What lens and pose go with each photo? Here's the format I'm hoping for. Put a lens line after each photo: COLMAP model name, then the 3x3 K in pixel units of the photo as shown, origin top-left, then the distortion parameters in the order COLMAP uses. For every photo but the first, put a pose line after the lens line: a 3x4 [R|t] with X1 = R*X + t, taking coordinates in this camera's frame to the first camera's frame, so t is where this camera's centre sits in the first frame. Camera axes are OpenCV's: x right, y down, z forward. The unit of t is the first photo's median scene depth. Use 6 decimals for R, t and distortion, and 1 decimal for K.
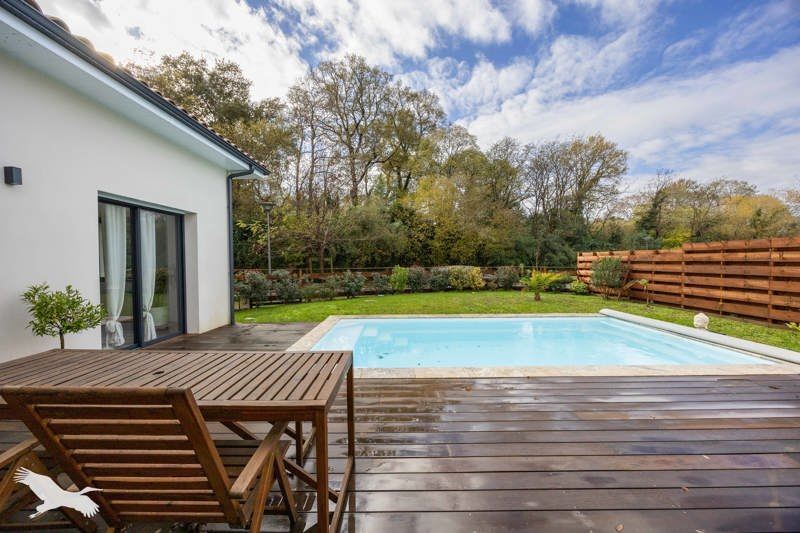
lens RADIAL K [[307.7, 0, 400.0], [0, 307.7, 266.5], [0, 0, 1]] dist [0.000586, 0.000070]
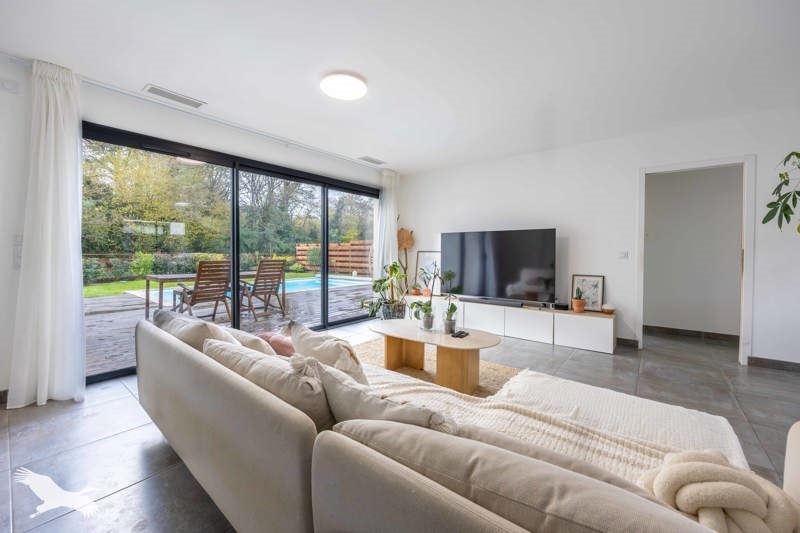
lens RADIAL K [[307.7, 0, 400.0], [0, 307.7, 266.5], [0, 0, 1]] dist [0.000586, 0.000070]
pose [[0.630088, -0.029438, 0.775965, -0.253838], [0.008217, 0.999478, 0.031245, 0.020218], [-0.776480, -0.013311, 0.630001, -0.303484]]
